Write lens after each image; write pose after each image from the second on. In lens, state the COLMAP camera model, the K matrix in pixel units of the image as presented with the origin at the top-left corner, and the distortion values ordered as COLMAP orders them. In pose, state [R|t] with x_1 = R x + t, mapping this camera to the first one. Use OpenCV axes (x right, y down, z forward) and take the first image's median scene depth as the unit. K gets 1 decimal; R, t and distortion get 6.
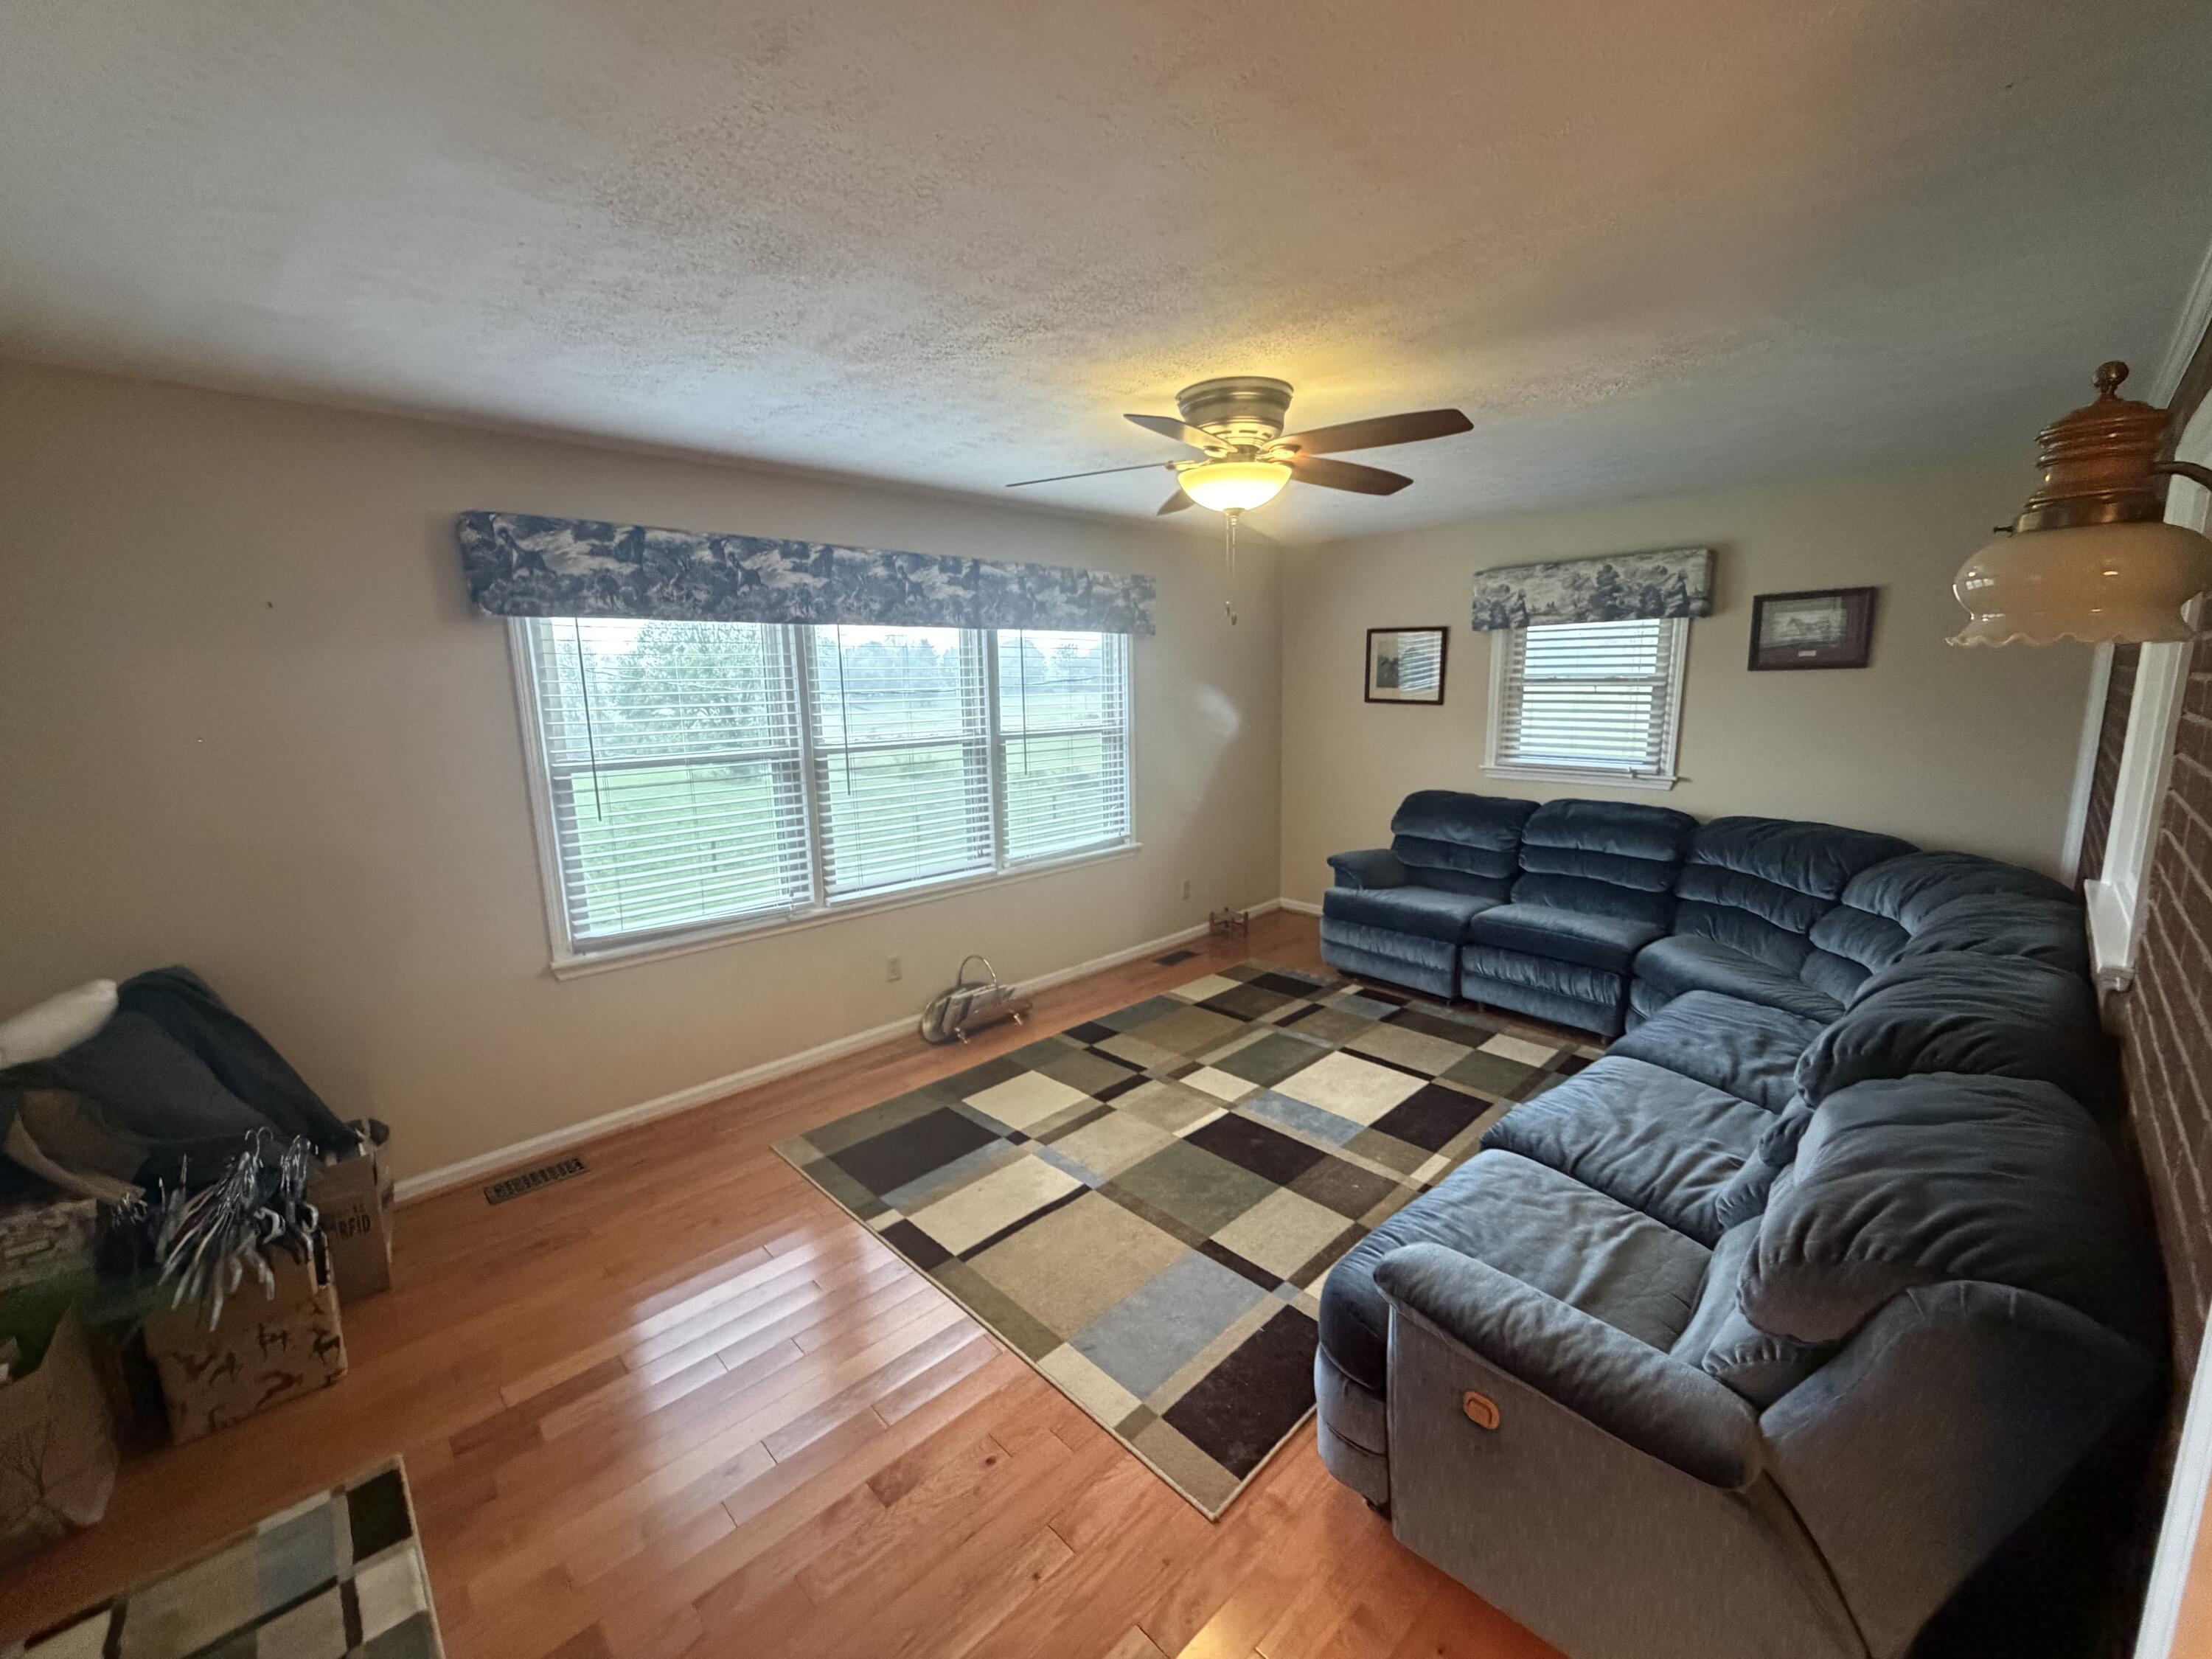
lens RADIAL K [[879.4, 0, 1093.2], [0, 879.4, 833.5], [0, 0, 1]] dist [0.000233, -0.000239]
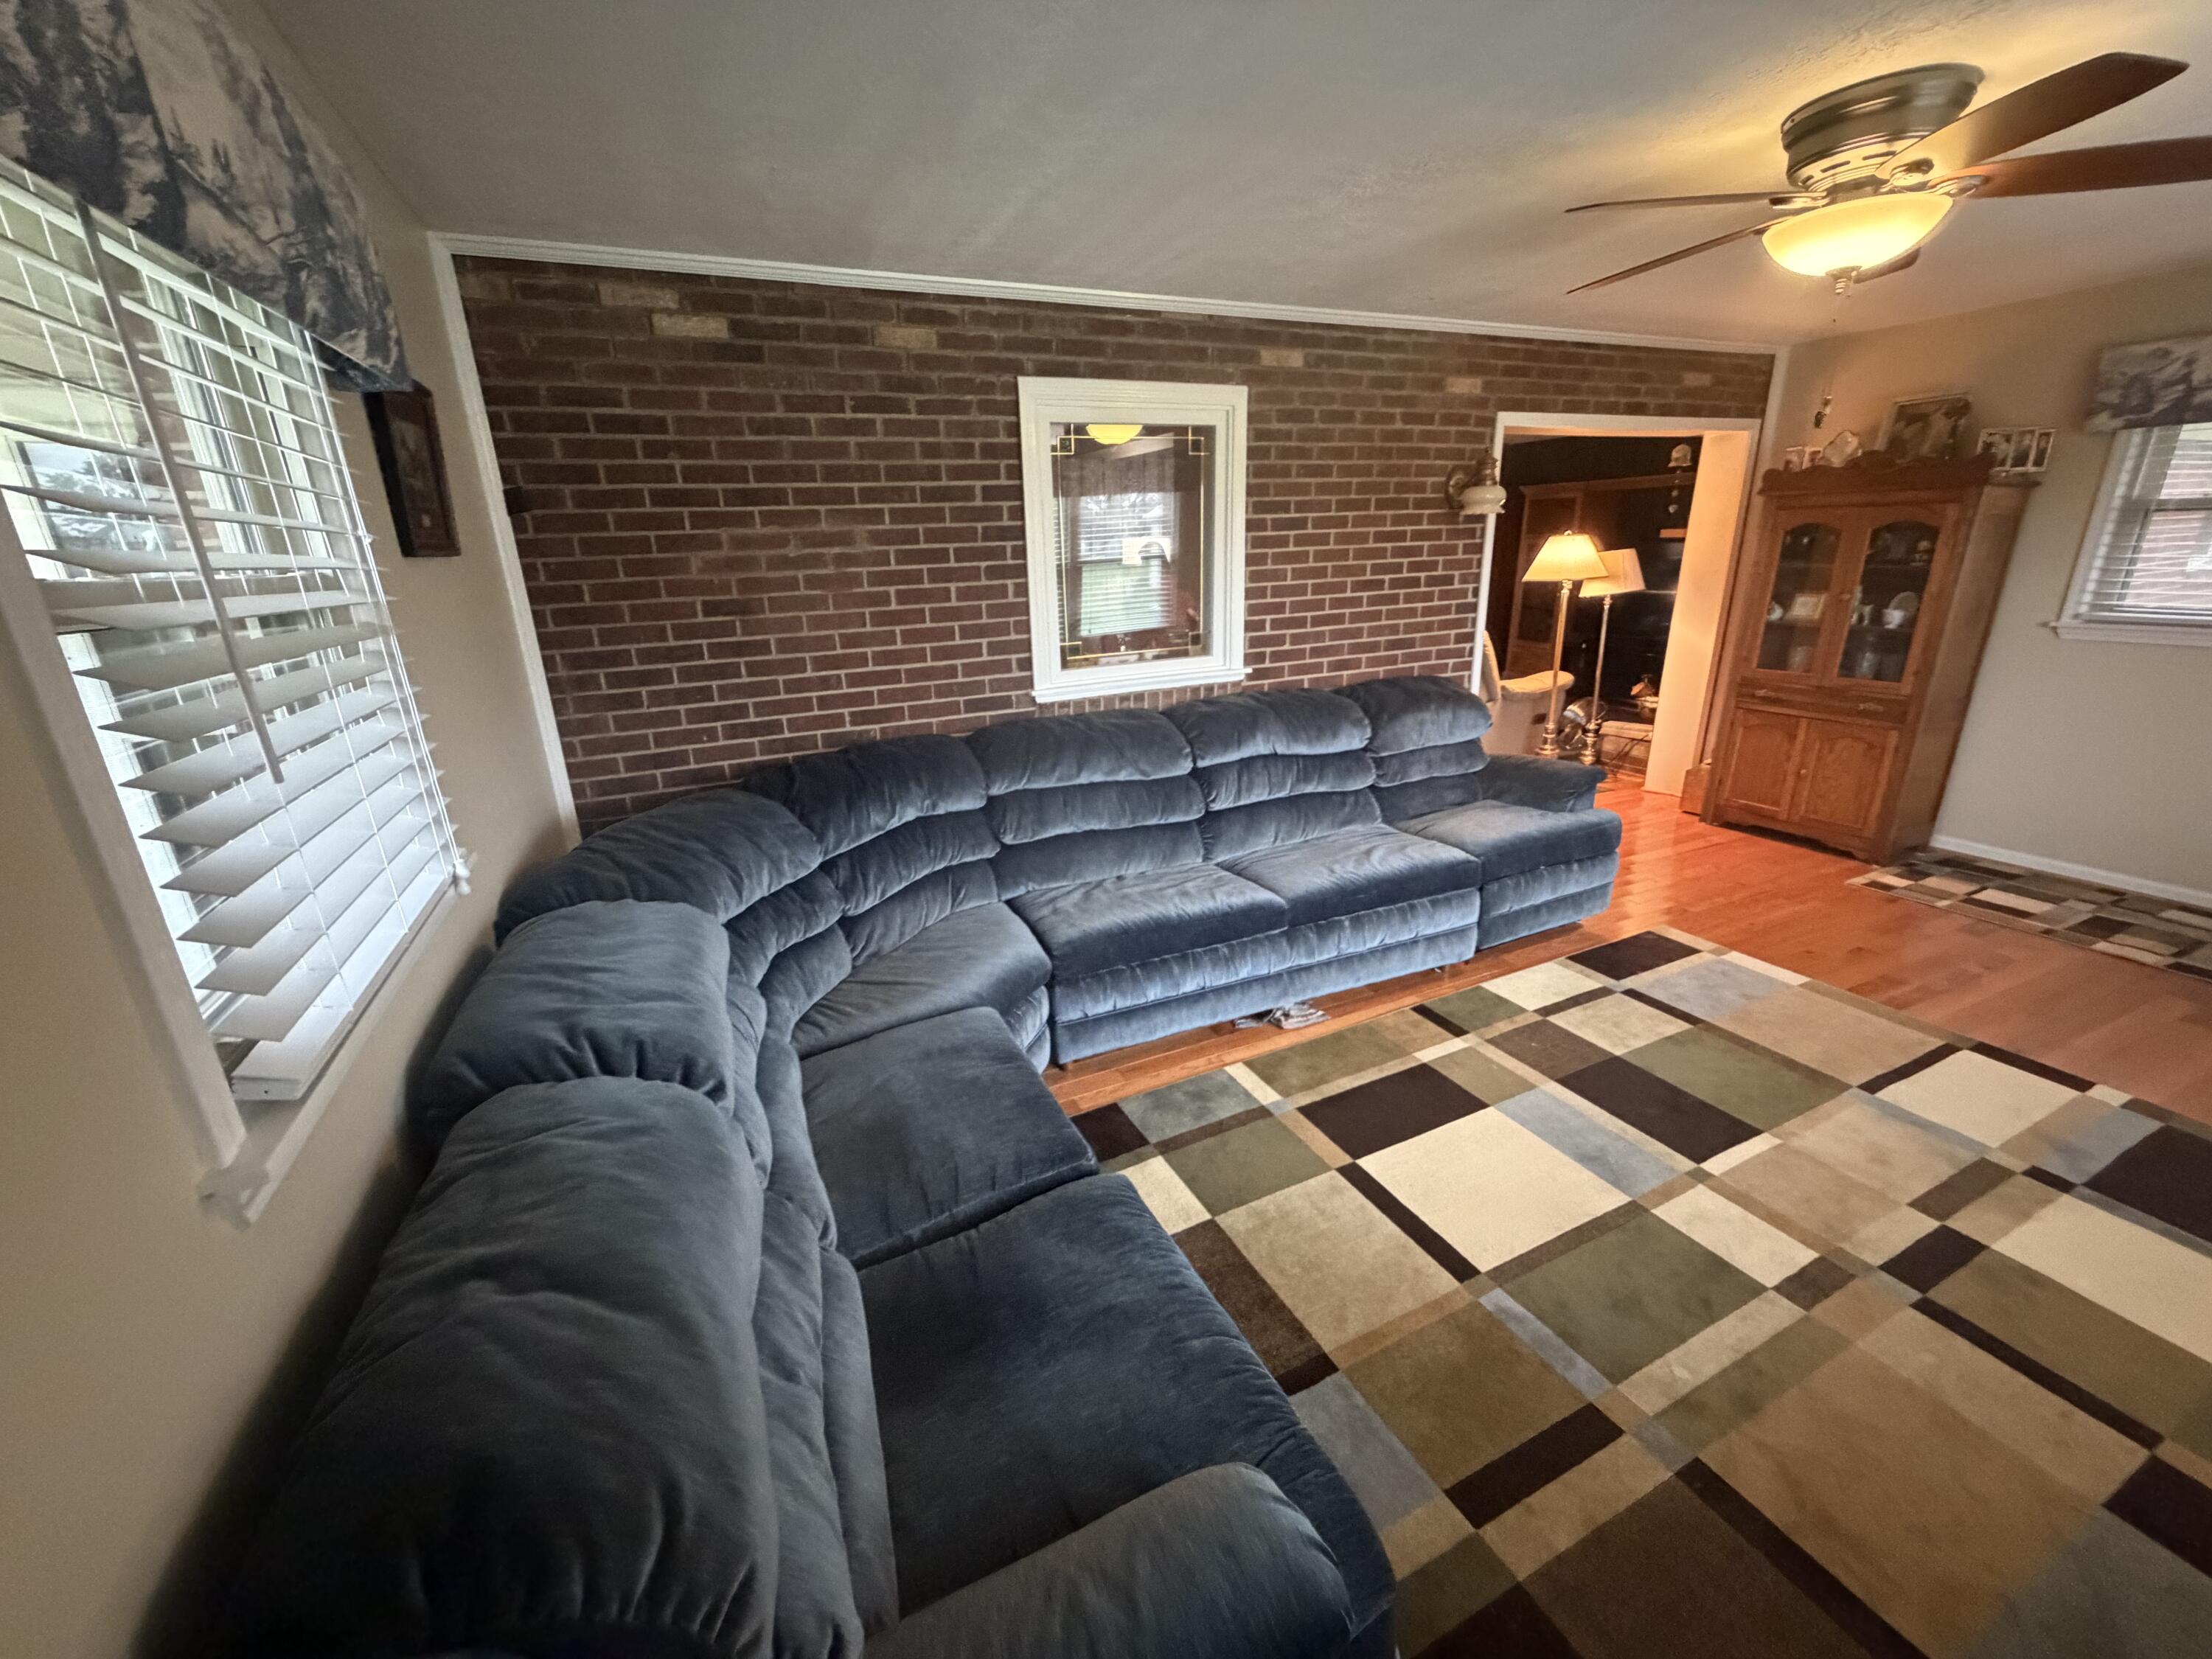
lens RADIAL K [[879.4, 0, 1097.4], [0, 879.4, 834.3], [0, 0, 1]] dist [0.000233, -0.000239]
pose [[-0.945101, -0.051361, 0.322717, 0.410429], [0.108272, 0.882569, 0.457546, -0.285432], [-0.308320, 0.467368, -0.828556, 1.677677]]
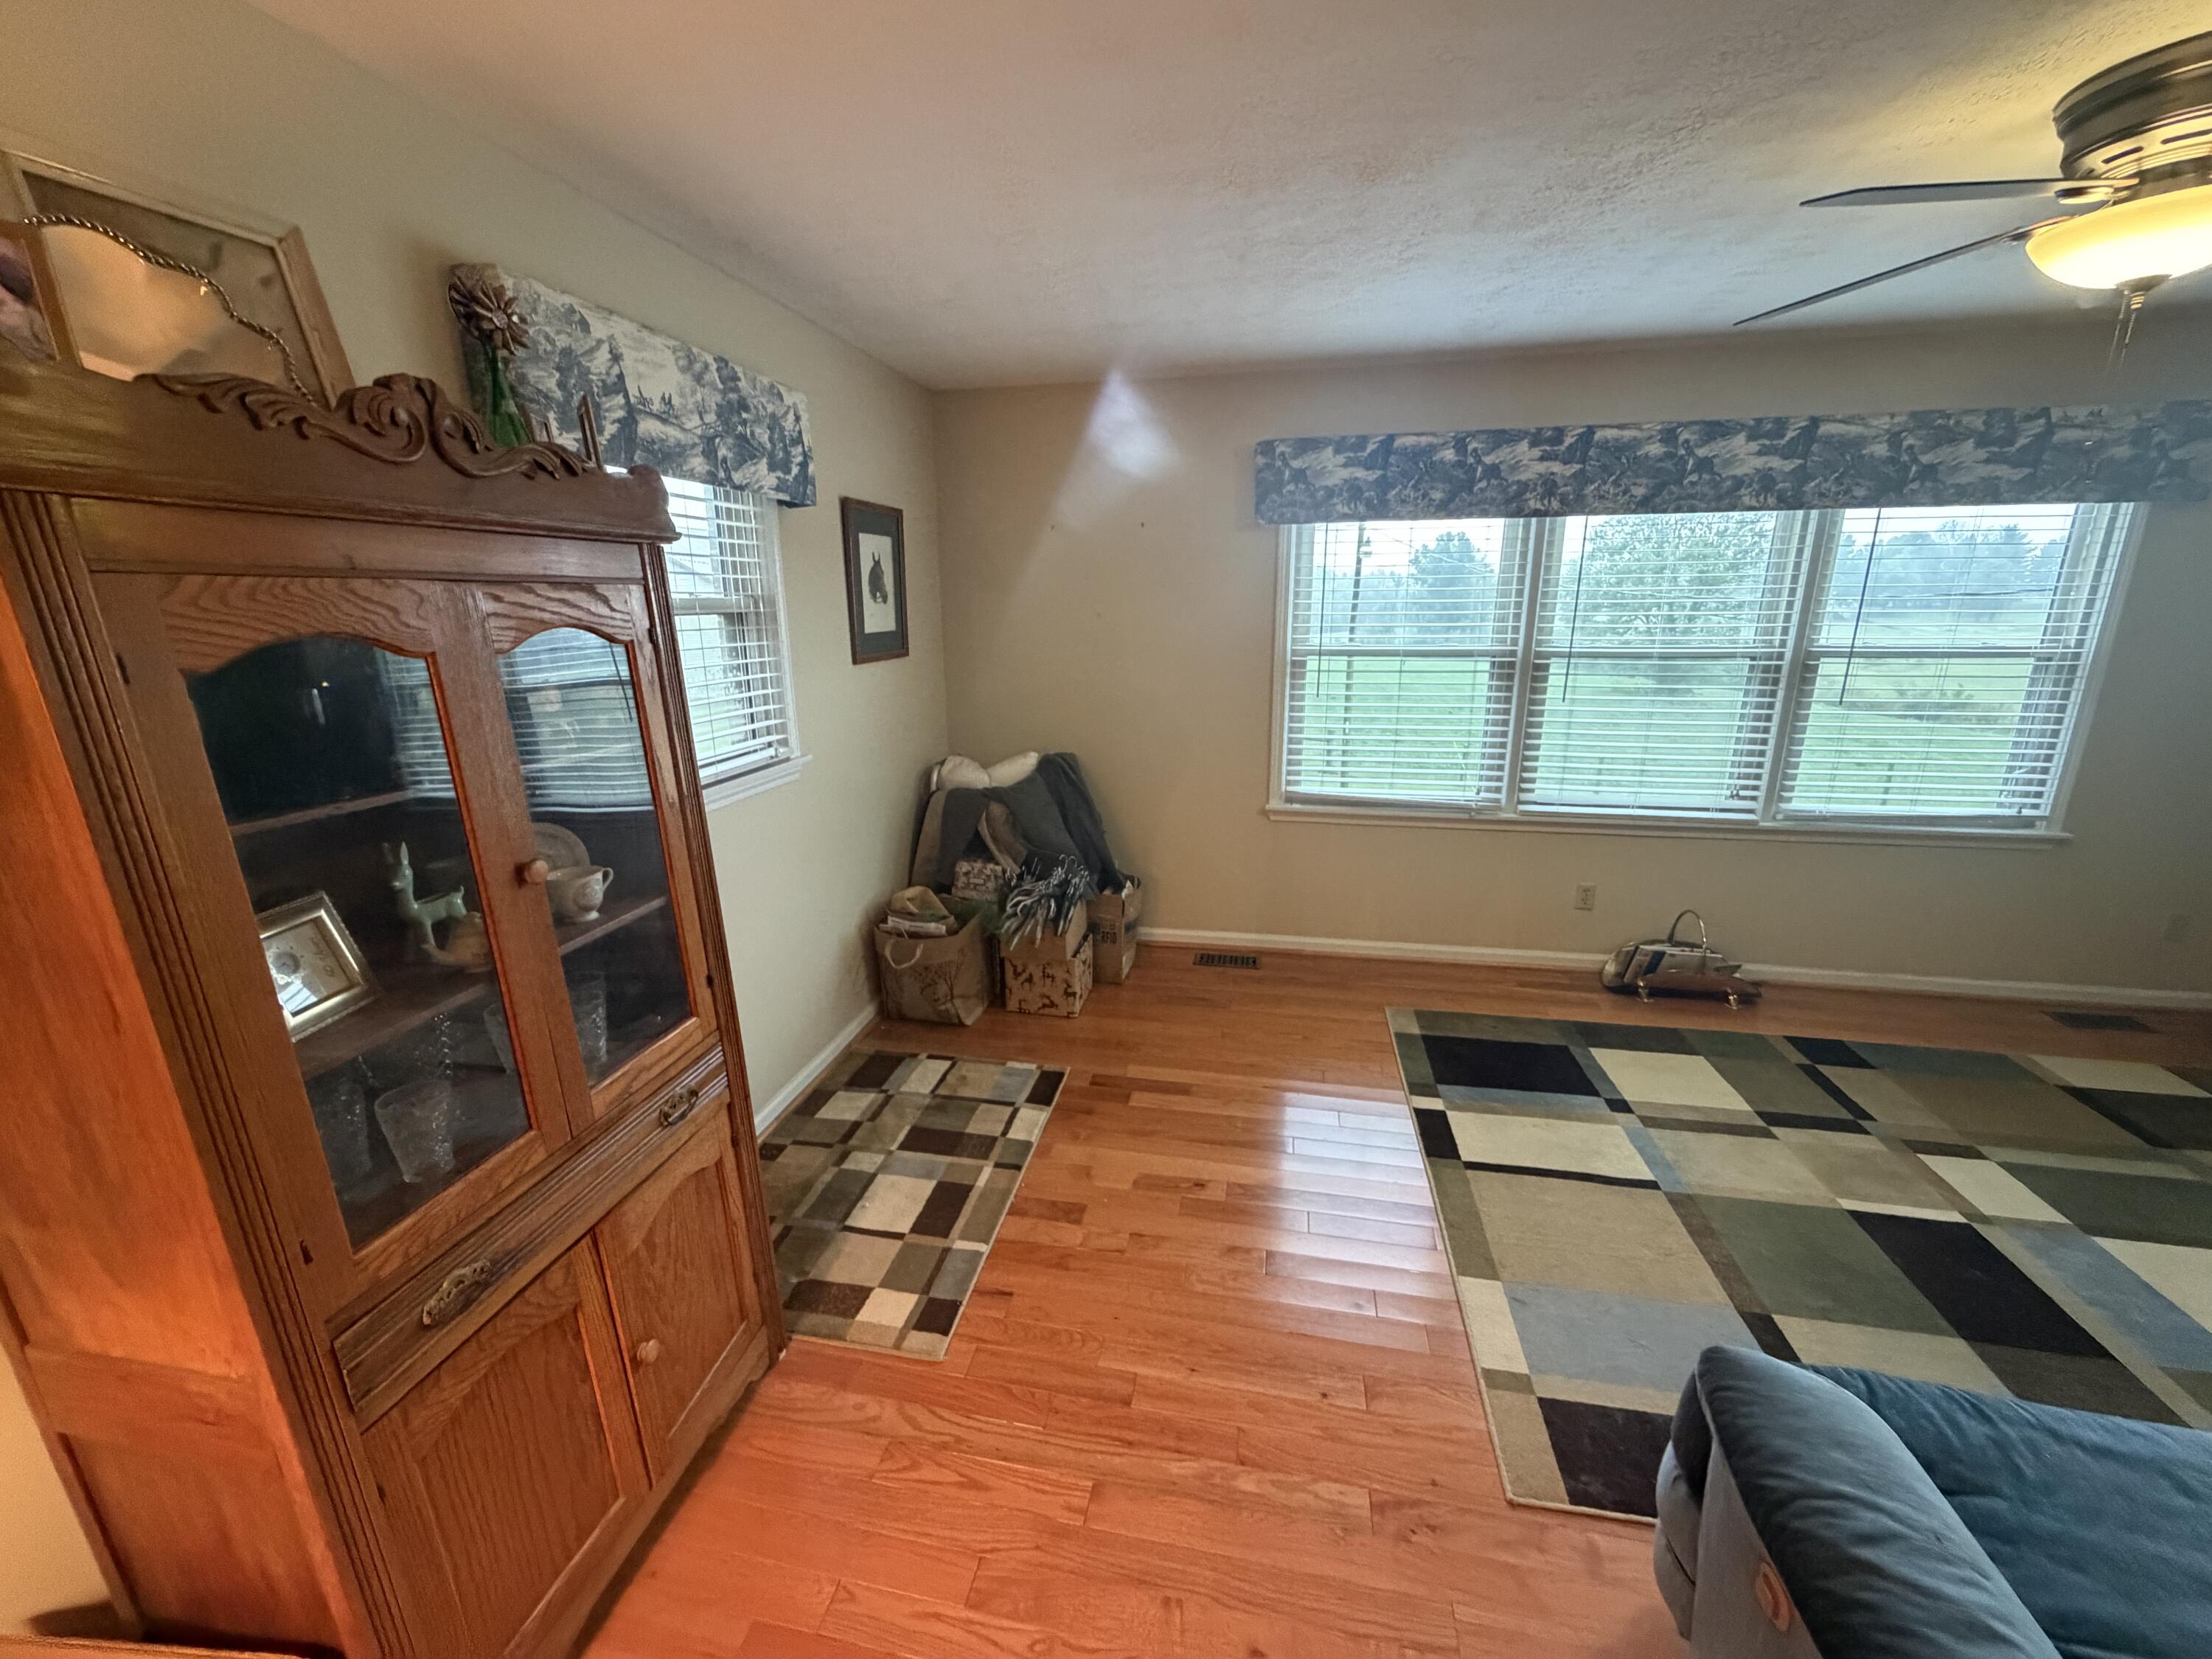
lens RADIAL K [[879.4, 0, 1103.3], [0, 879.4, 833.4], [0, 0, 1]] dist [0.000233, -0.000239]
pose [[0.572076, 0.225212, -0.788675, 0.254274], [-0.142759, 0.974227, 0.174646, -0.001052], [0.807681, 0.012679, 0.589483, 0.056589]]
